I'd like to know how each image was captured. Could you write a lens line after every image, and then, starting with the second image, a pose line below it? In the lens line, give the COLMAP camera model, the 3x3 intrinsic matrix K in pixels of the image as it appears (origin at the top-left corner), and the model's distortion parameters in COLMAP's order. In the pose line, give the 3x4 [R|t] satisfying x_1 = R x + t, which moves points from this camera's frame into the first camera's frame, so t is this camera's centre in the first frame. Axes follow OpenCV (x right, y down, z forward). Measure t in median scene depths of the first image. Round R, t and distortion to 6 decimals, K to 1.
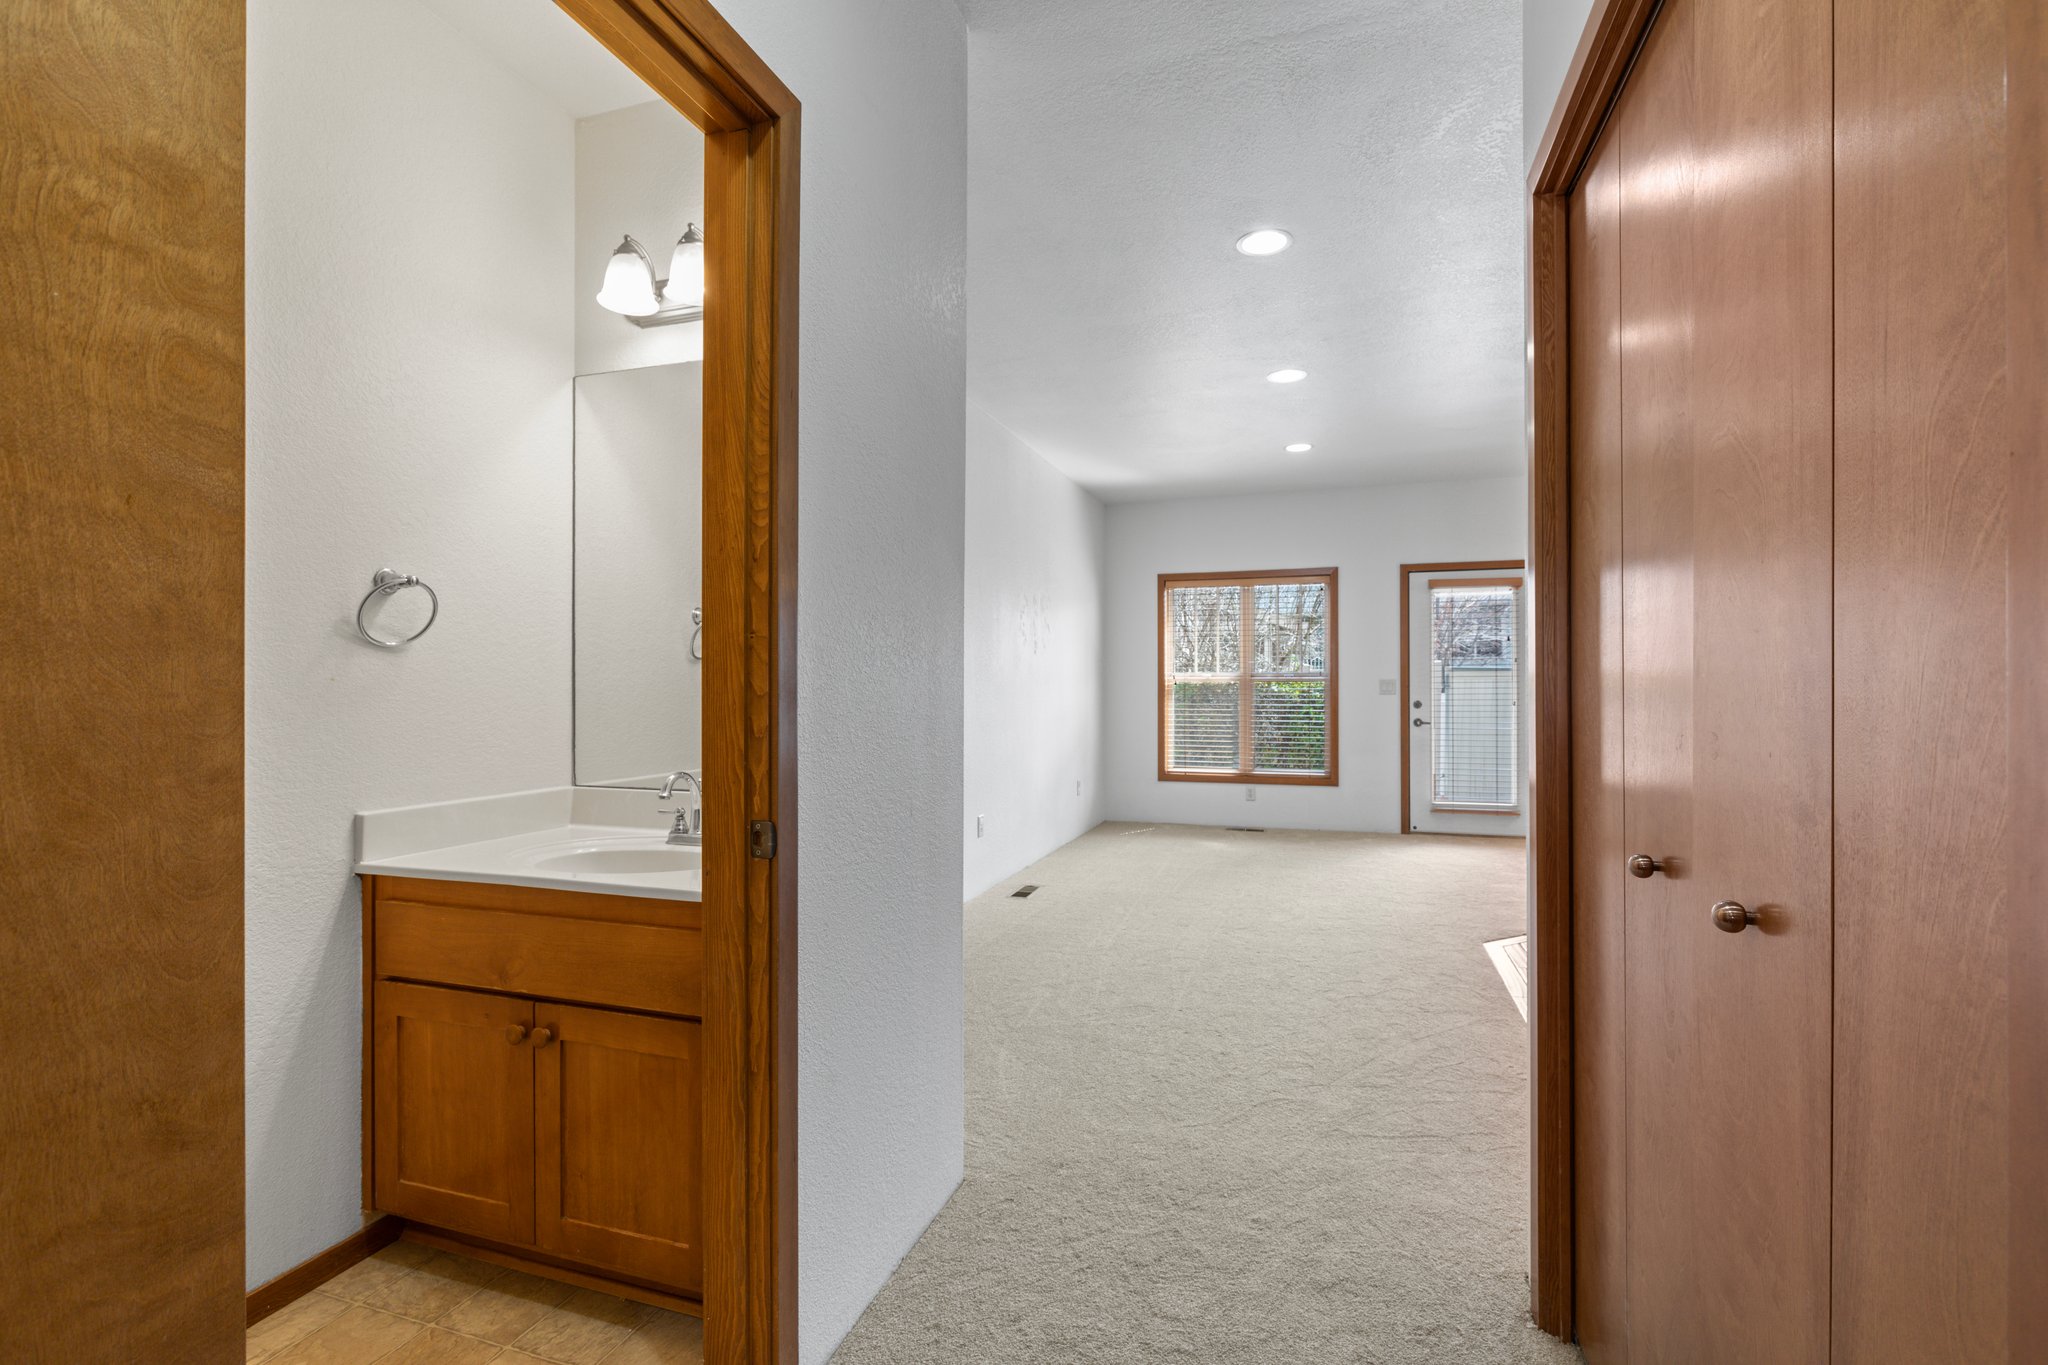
lens RADIAL K [[909.2, 0, 1041.6], [0, 909.2, 681.3], [0, 0, 1]] dist [-0.006068, 0.000083]
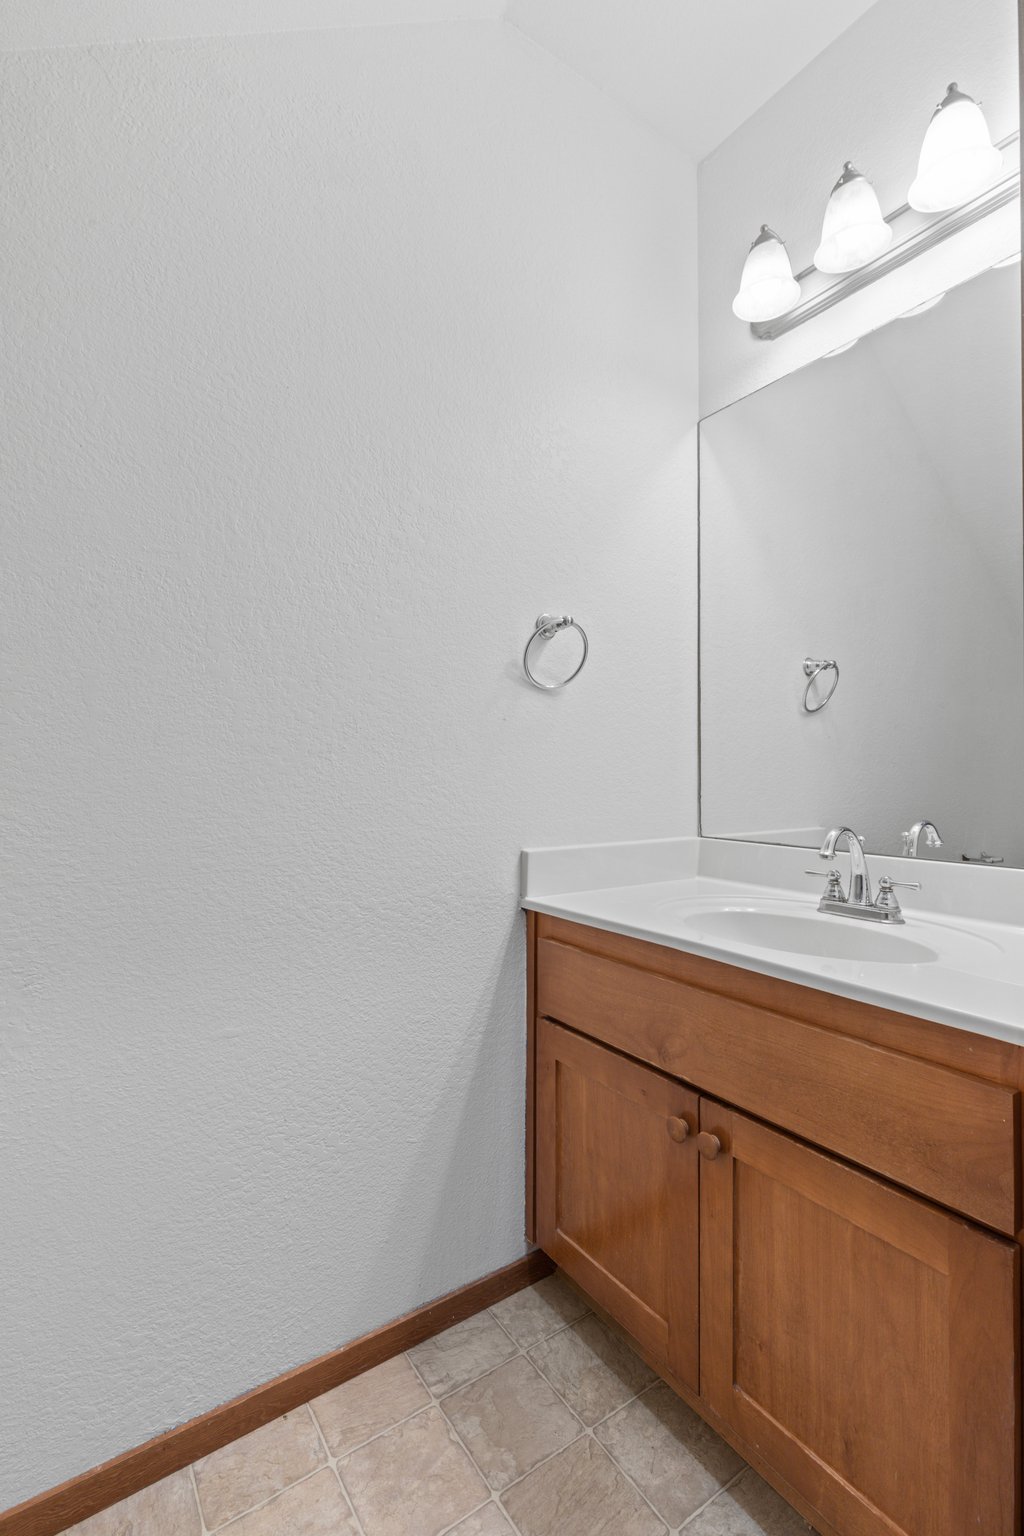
lens RADIAL K [[681.9, 0, 508.6], [0, 681.9, 768.9], [0, 0, 1]] dist [-0.006068, 0.000083]
pose [[0.791804, 0.000576, -0.610775, -0.286621], [-0.001662, 0.999998, -0.001211, 0.053500], [0.610773, 0.001974, 0.791803, 0.365326]]
